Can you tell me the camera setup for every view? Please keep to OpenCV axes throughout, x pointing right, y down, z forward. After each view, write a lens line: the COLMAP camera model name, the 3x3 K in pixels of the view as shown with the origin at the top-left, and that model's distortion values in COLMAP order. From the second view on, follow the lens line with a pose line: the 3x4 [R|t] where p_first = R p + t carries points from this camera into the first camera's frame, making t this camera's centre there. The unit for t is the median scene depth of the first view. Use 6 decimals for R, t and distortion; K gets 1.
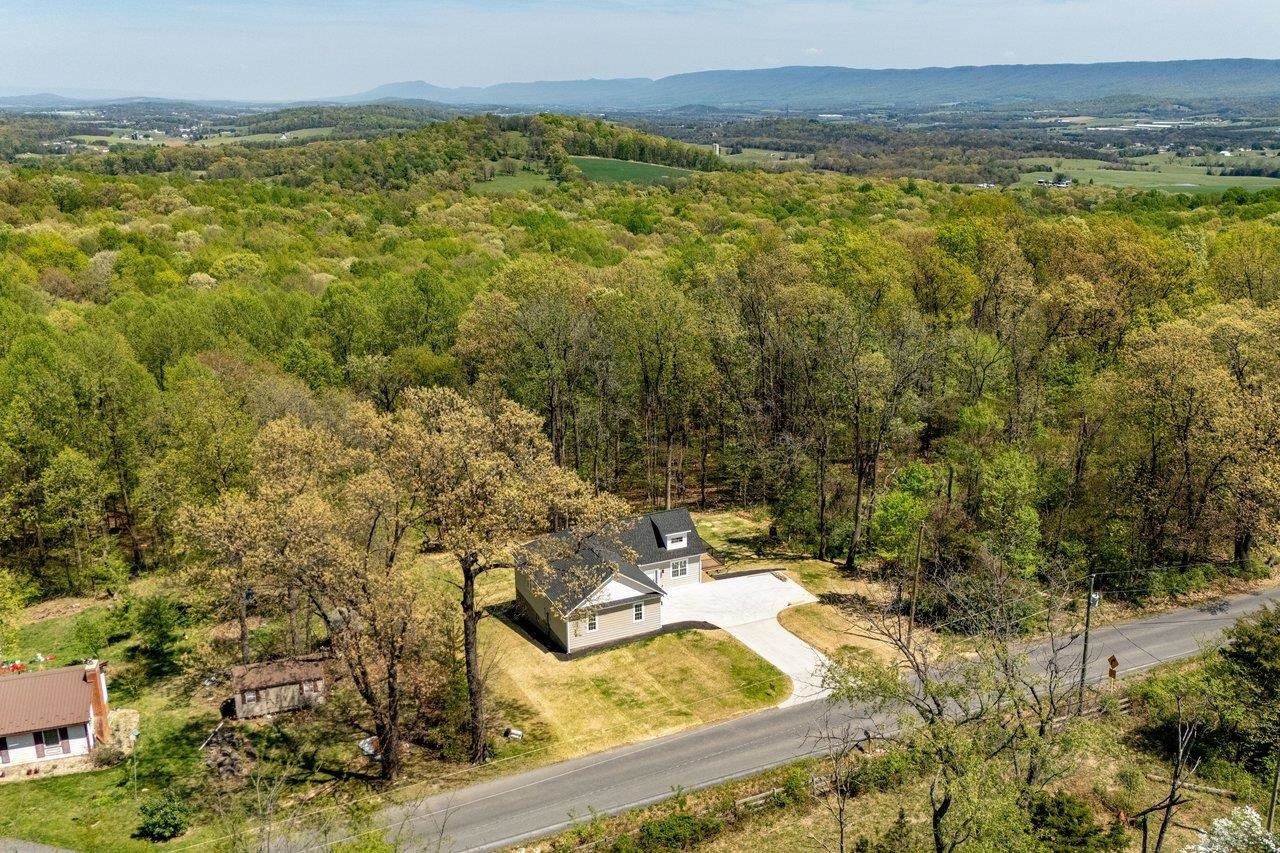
lens RADIAL K [[1046.6, 0, 645.8], [0, 1046.6, 427.6], [0, 0, 1]] dist [-0.003341, -0.004185]
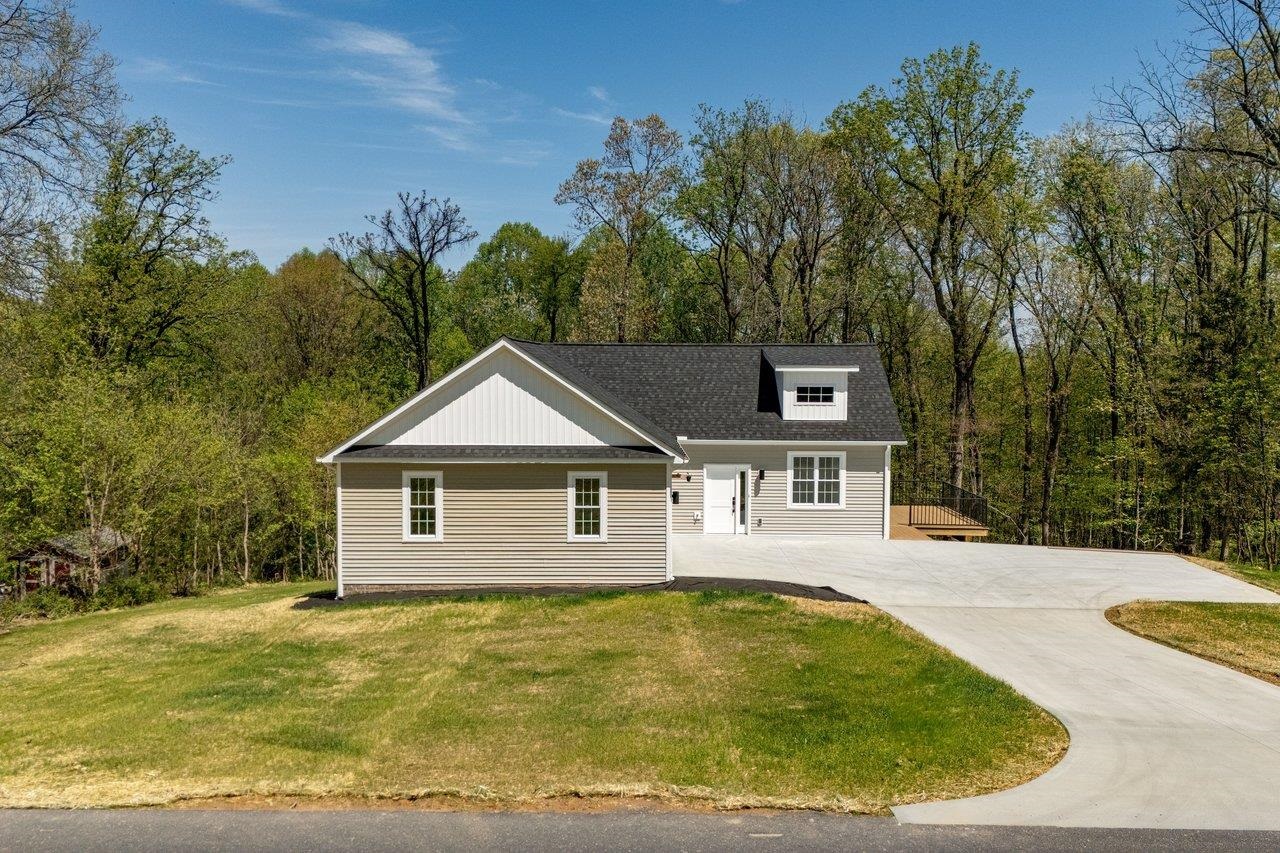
lens RADIAL K [[1080.5, 0, 640.0], [0, 1080.5, 426.5], [0, 0, 1]] dist [0.129006, -0.210352]
pose [[0.916606, 0.035621, -0.398201, 0.129862], [-0.123713, 0.972408, -0.197784, 0.211513], [0.380169, 0.230553, 0.895722, 0.709409]]
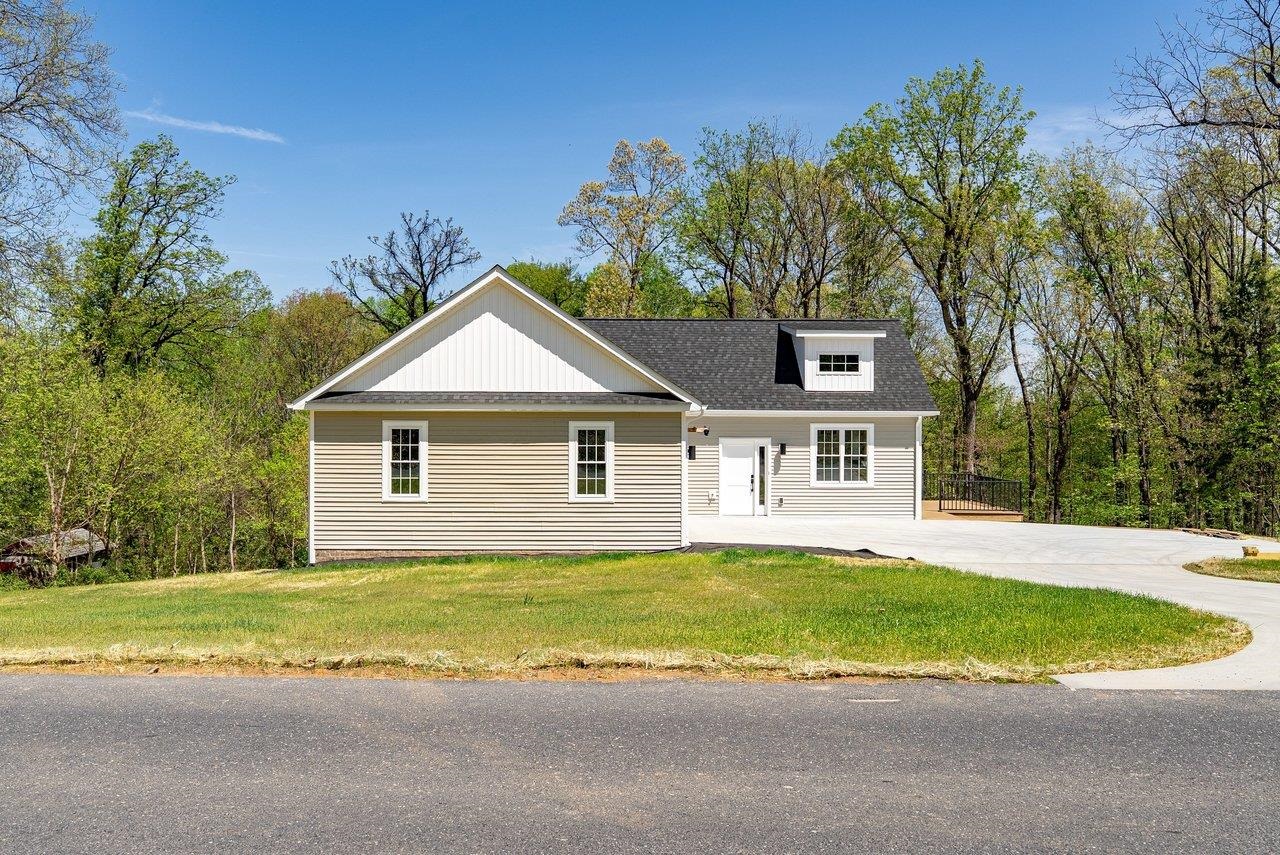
lens RADIAL K [[1046.6, 0, 645.8], [0, 1046.6, 428.6], [0, 0, 1]] dist [-0.003341, -0.004185]
pose [[0.918463, 0.010348, -0.395371, 0.110231], [-0.120661, 0.959332, -0.255193, 0.232070], [0.376651, 0.282092, 0.882360, 0.756592]]
